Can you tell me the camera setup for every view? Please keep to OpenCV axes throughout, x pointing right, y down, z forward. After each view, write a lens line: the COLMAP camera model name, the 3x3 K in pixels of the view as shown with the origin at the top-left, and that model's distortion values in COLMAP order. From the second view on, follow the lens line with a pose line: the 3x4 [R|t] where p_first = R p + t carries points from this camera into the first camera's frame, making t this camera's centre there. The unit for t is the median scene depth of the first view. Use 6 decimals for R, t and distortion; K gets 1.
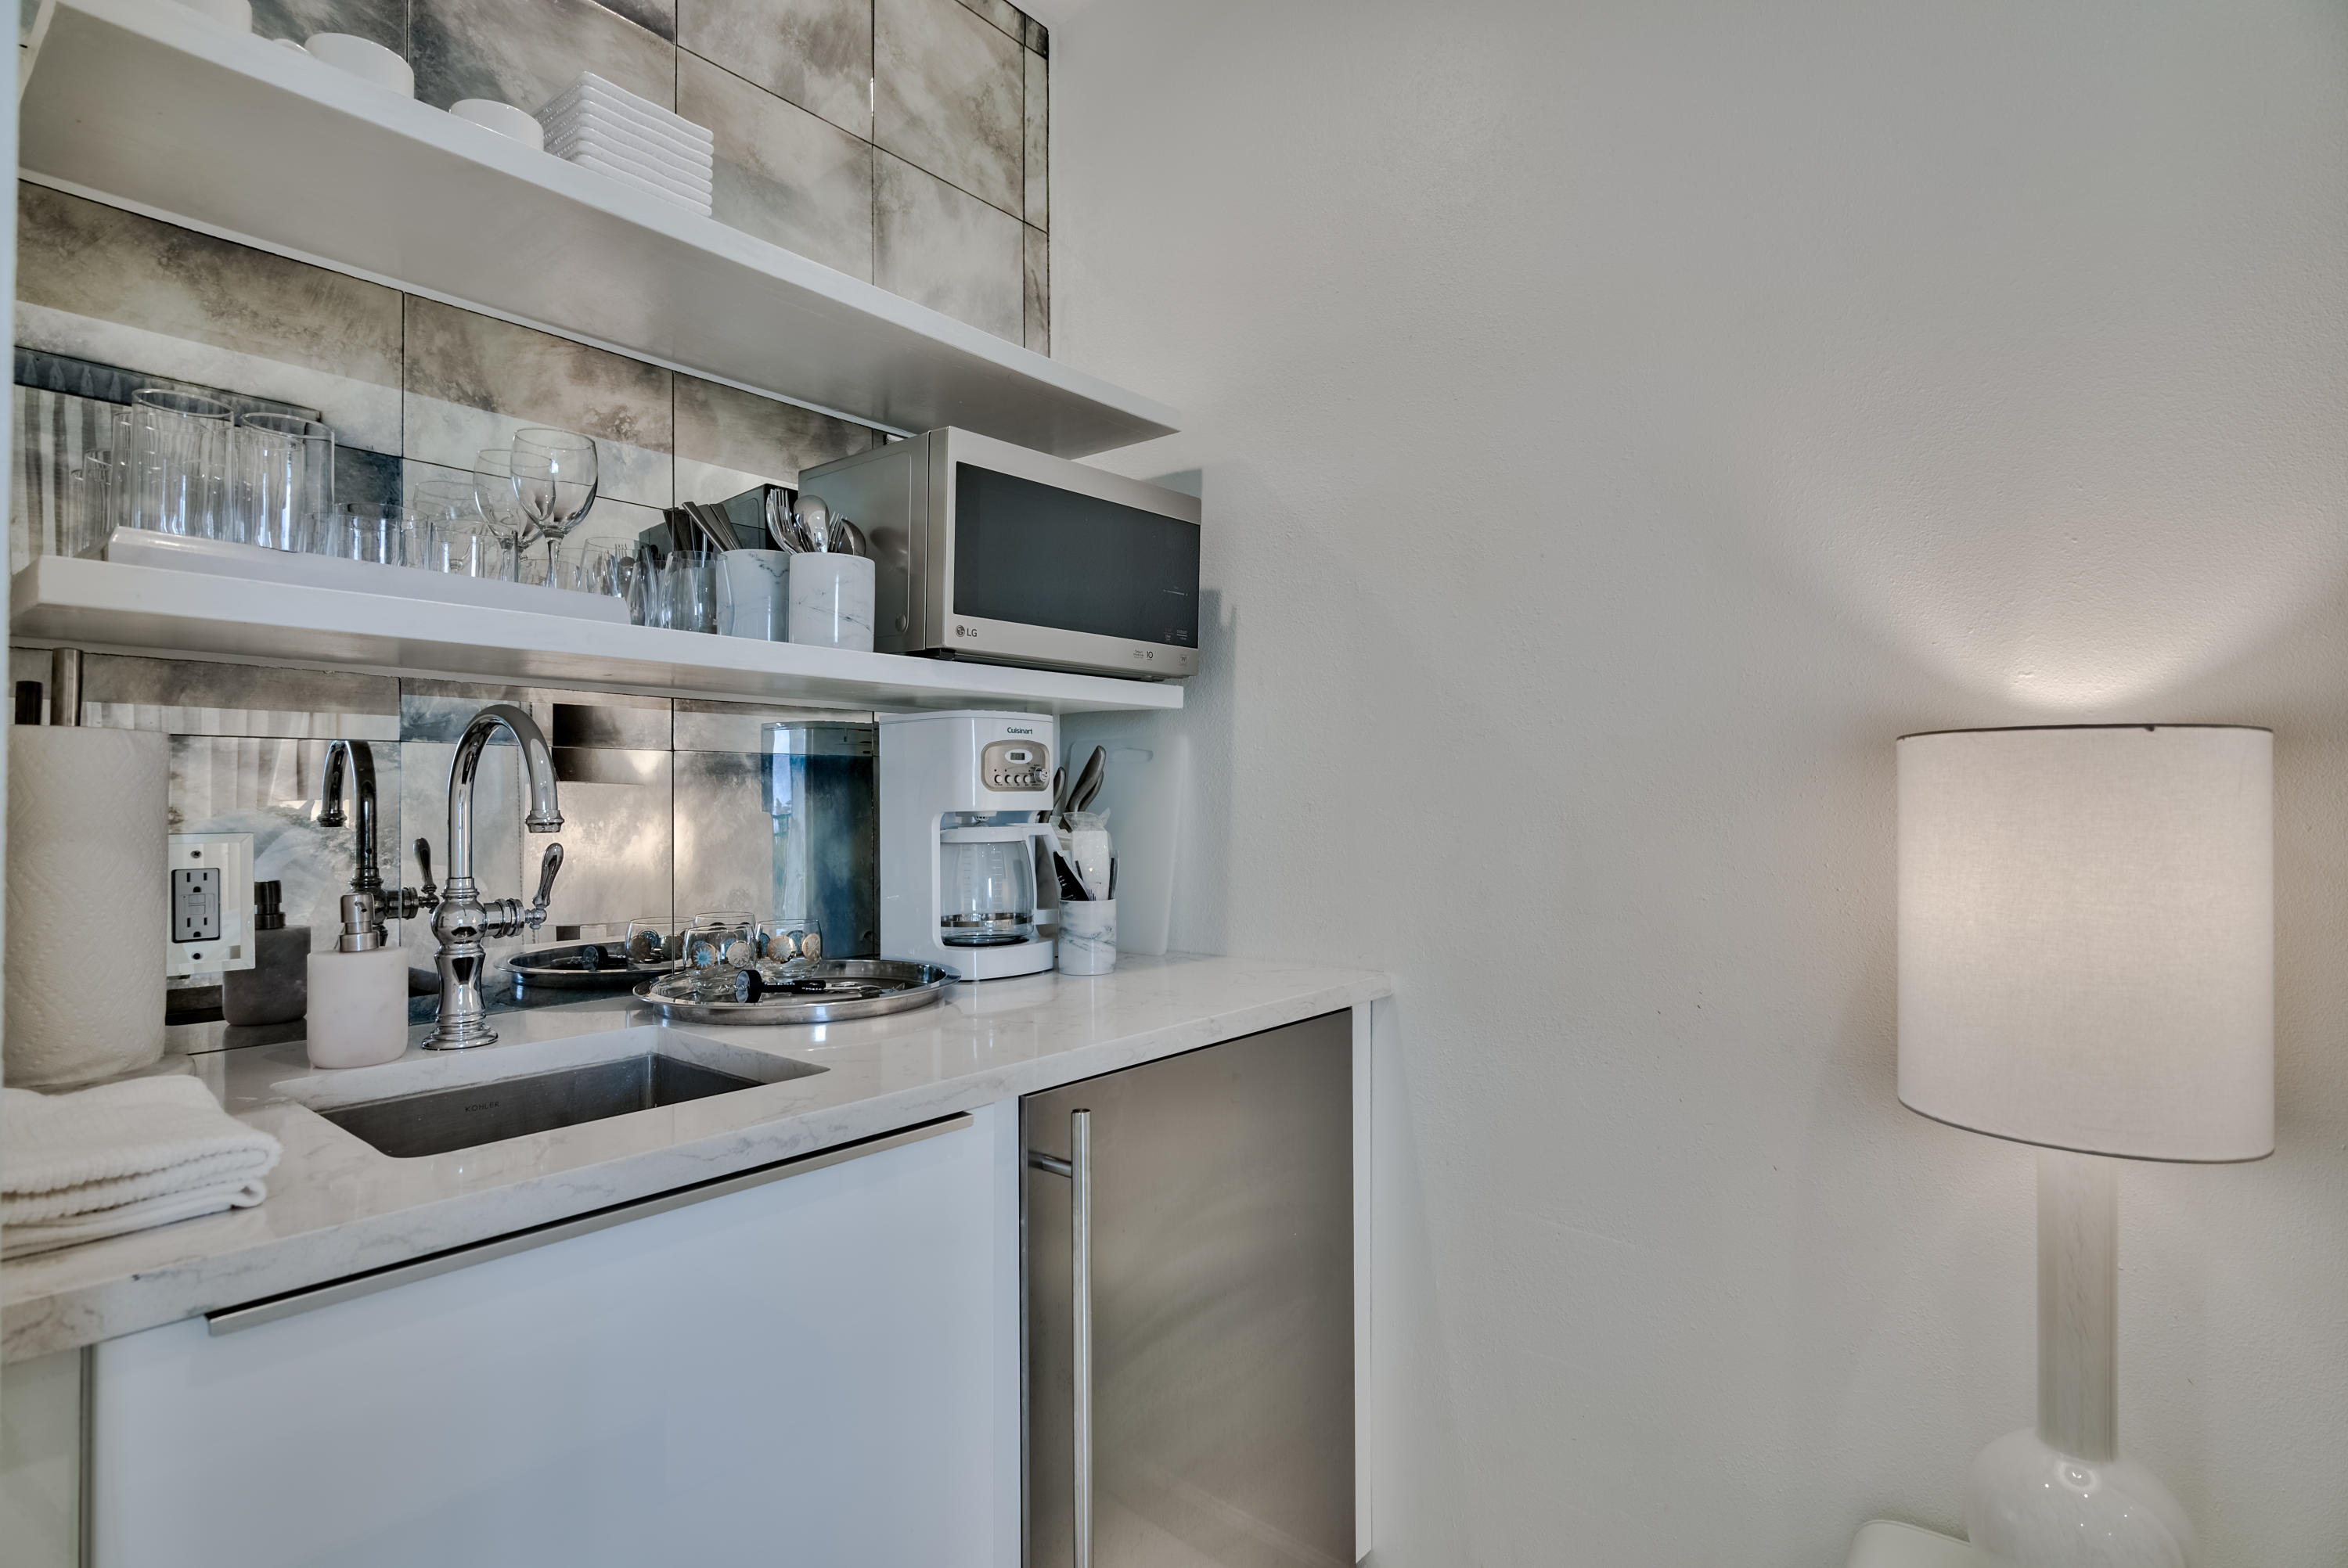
lens RADIAL K [[1160.4, 0, 1164.9], [0, 1160.4, 788.1], [0, 0, 1]] dist [-0.000973, -0.000500]
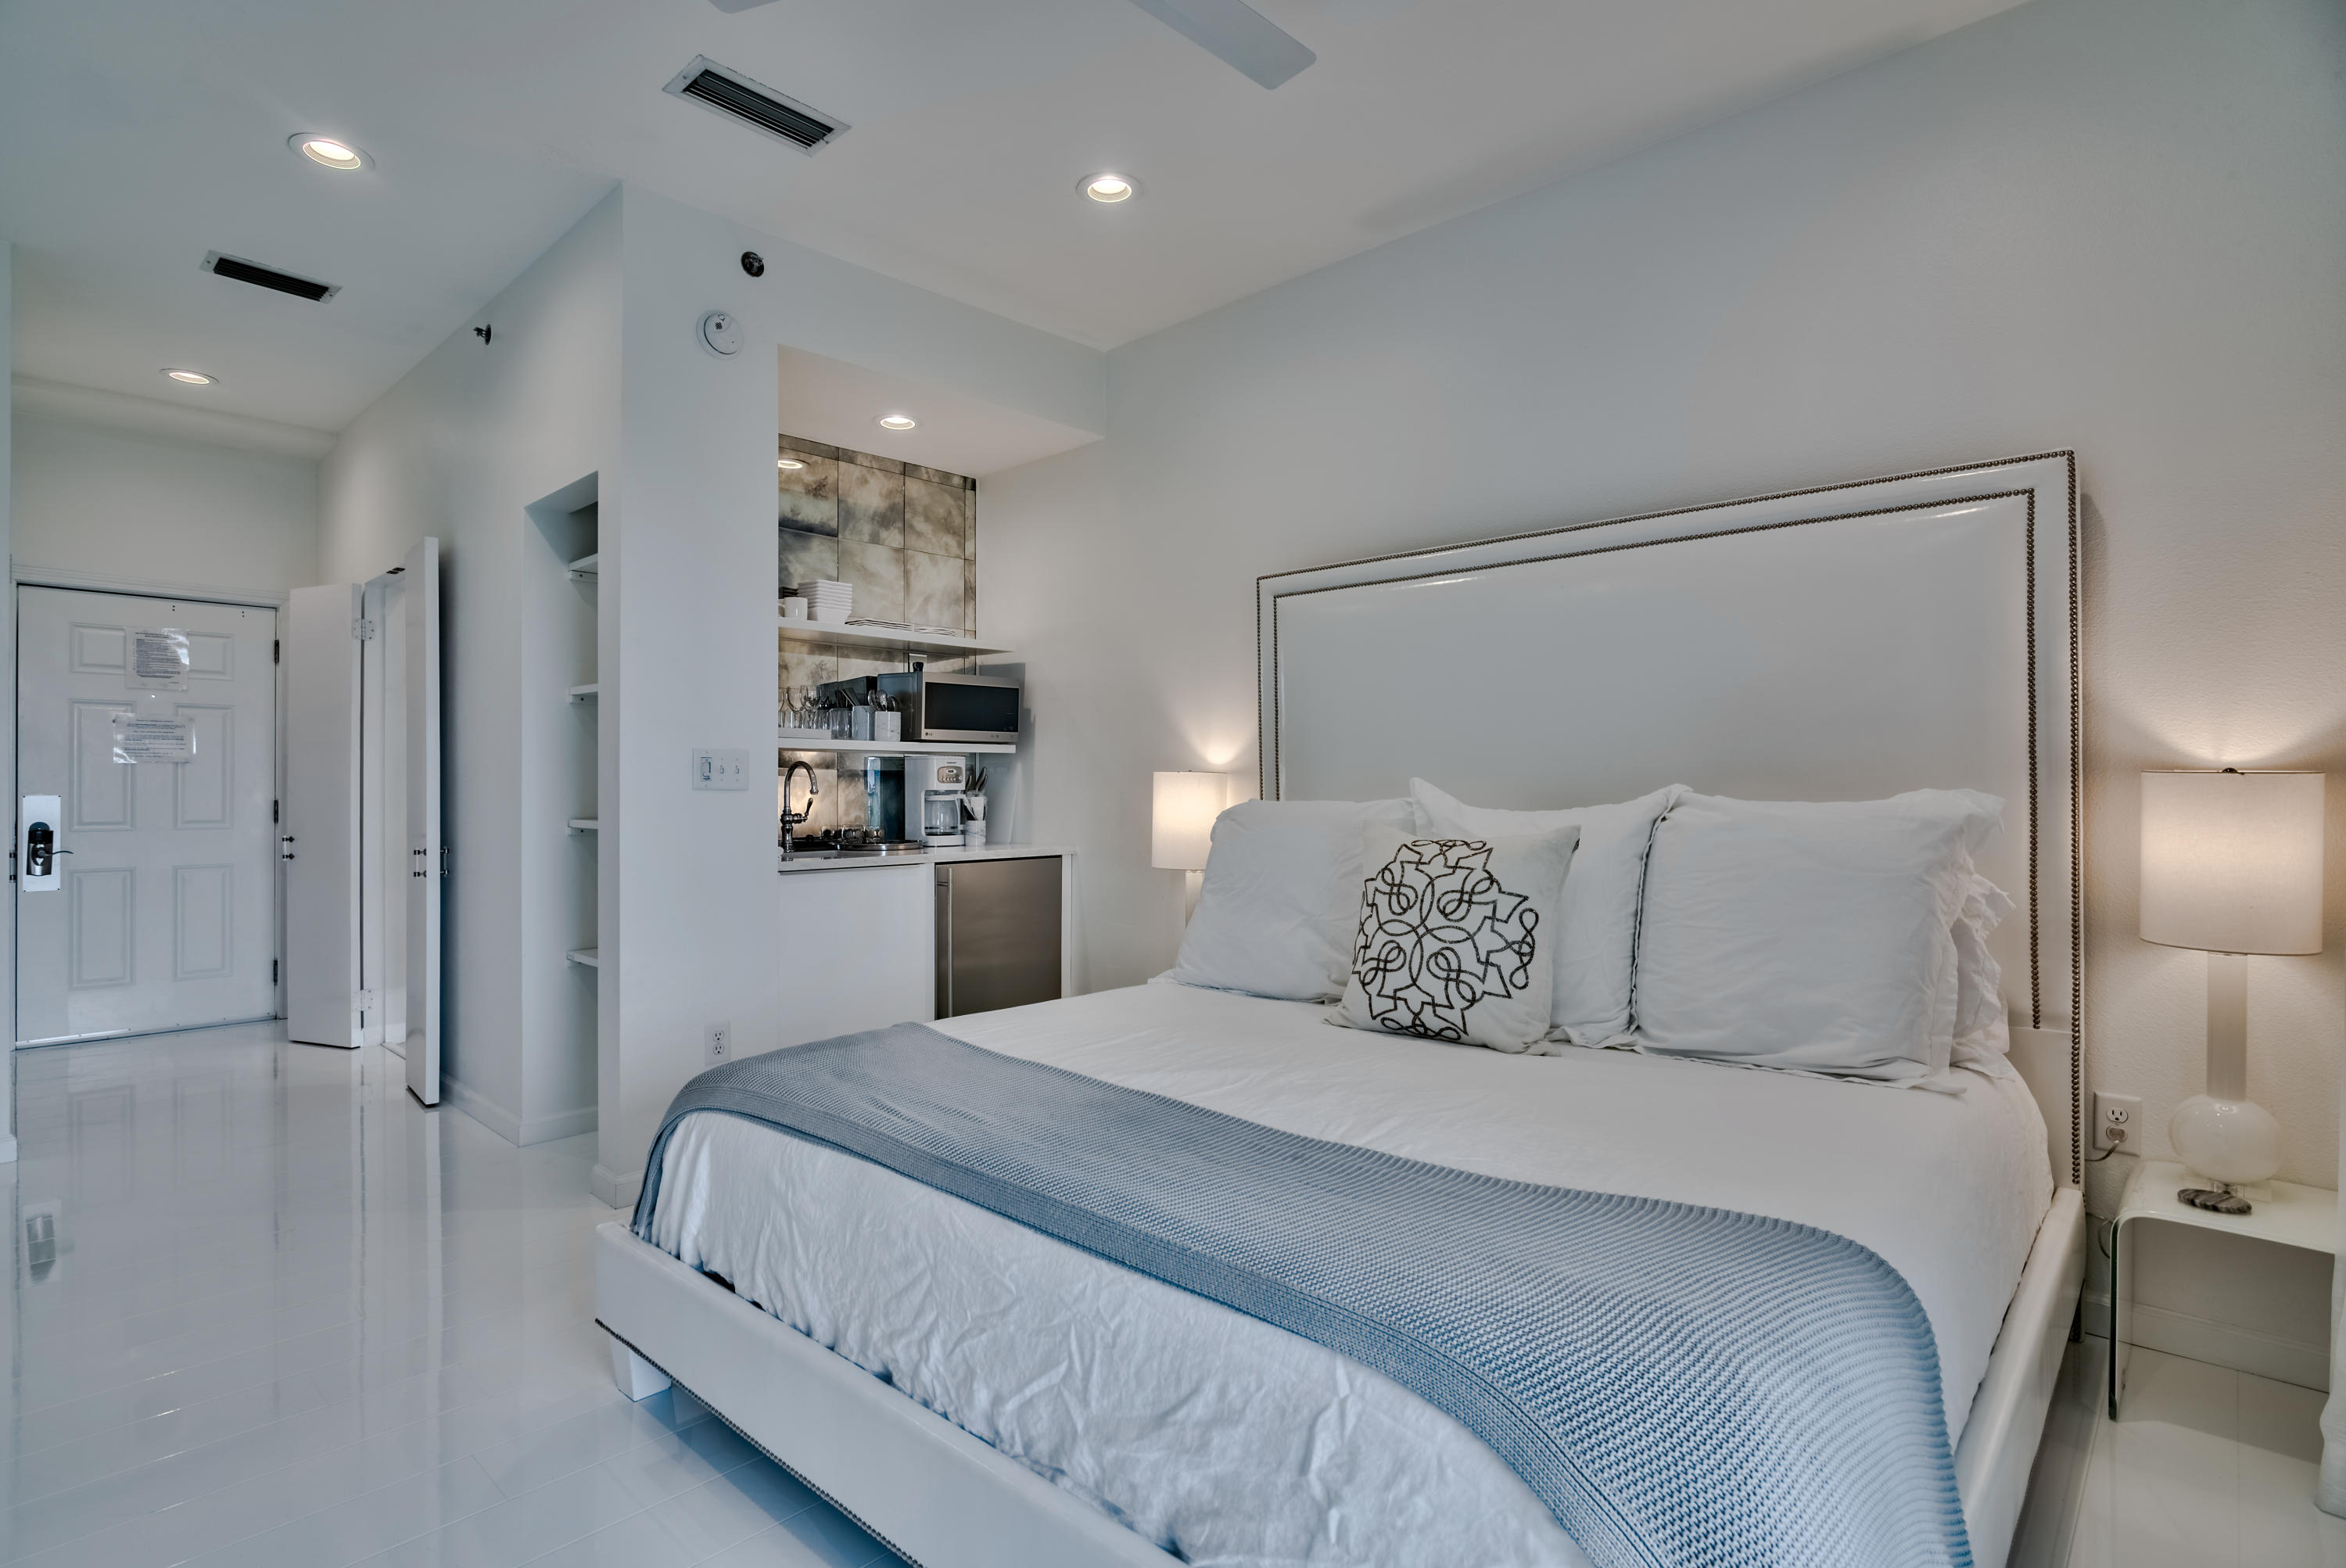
lens RADIAL K [[1179.2, 0, 1173.0], [0, 1179.2, 784.0], [0, 0, 1]] dist [0.000567, 0.000373]
pose [[0.998191, 0.004013, -0.059990, 0.656022], [-0.003494, 0.999955, 0.008768, -0.025005], [0.060022, -0.008542, 0.998160, -2.080094]]
